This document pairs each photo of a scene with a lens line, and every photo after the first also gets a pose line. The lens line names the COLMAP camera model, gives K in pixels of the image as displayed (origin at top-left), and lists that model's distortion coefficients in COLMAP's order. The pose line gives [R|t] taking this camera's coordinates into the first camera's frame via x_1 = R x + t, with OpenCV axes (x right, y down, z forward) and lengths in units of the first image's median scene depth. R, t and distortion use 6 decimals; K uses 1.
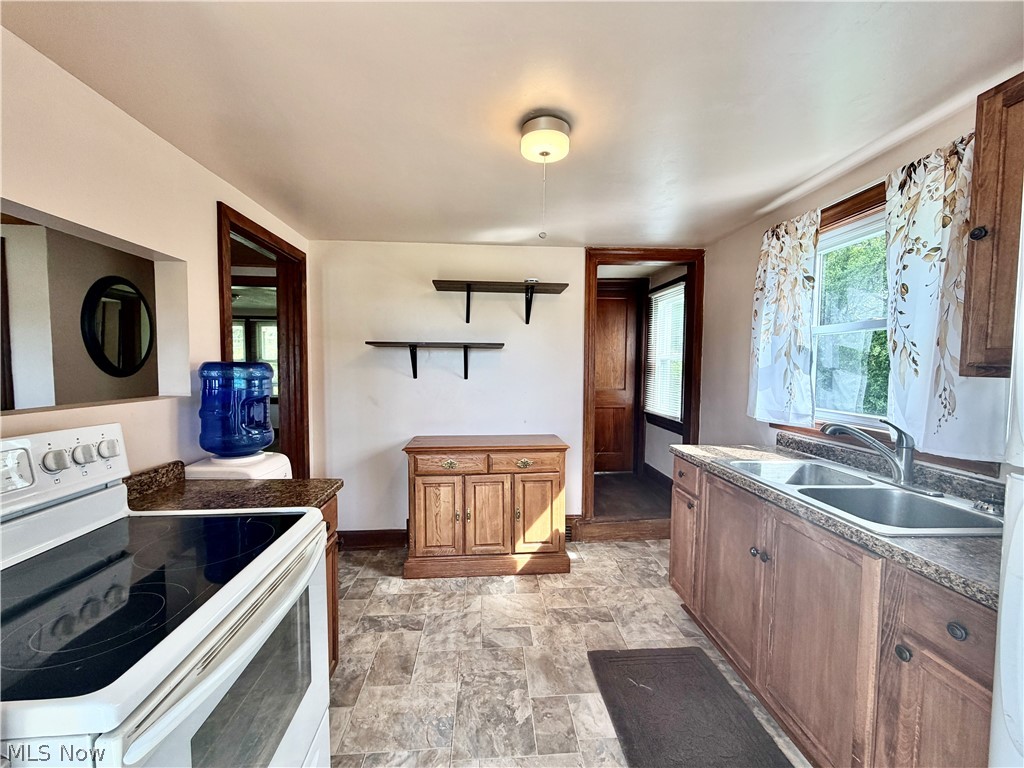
lens RADIAL K [[404.0, 0, 511.9], [0, 404.0, 383.6], [0, 0, 1]] dist [-0.005905, 0.000566]
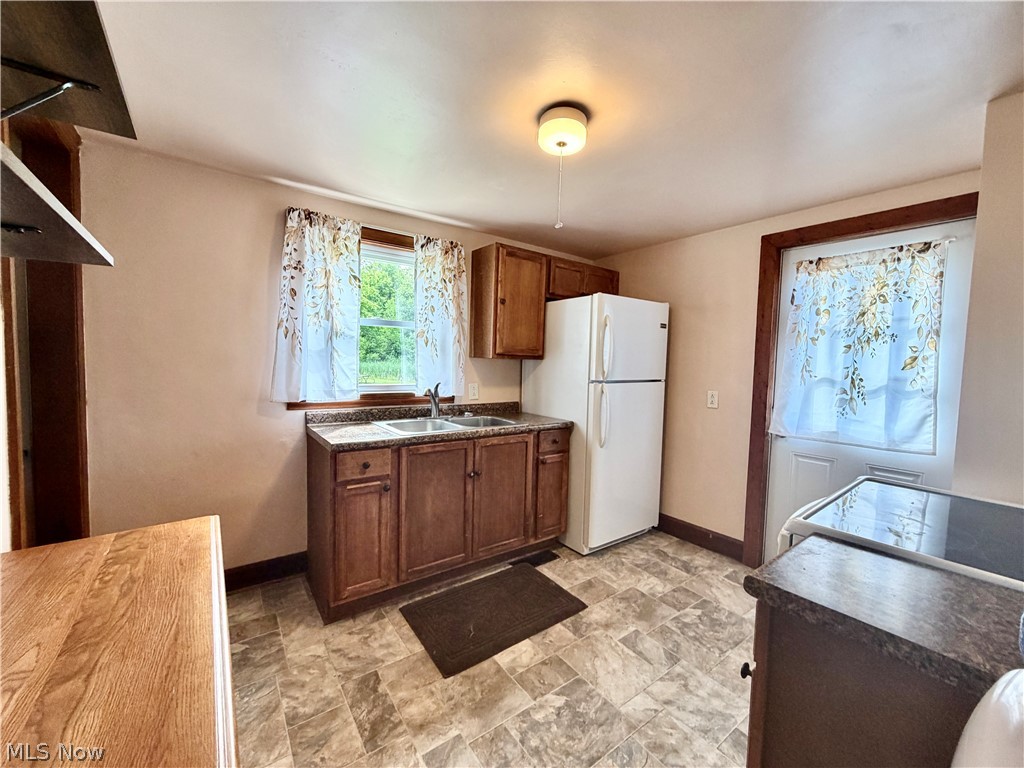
lens RADIAL K [[404.0, 0, 509.1], [0, 404.0, 385.1], [0, 0, 1]] dist [-0.005905, 0.000566]
pose [[-0.527559, -0.075510, 0.846156, -0.660471], [0.010912, 0.995357, 0.095628, -0.058520], [-0.849448, 0.059683, -0.524286, 1.479910]]
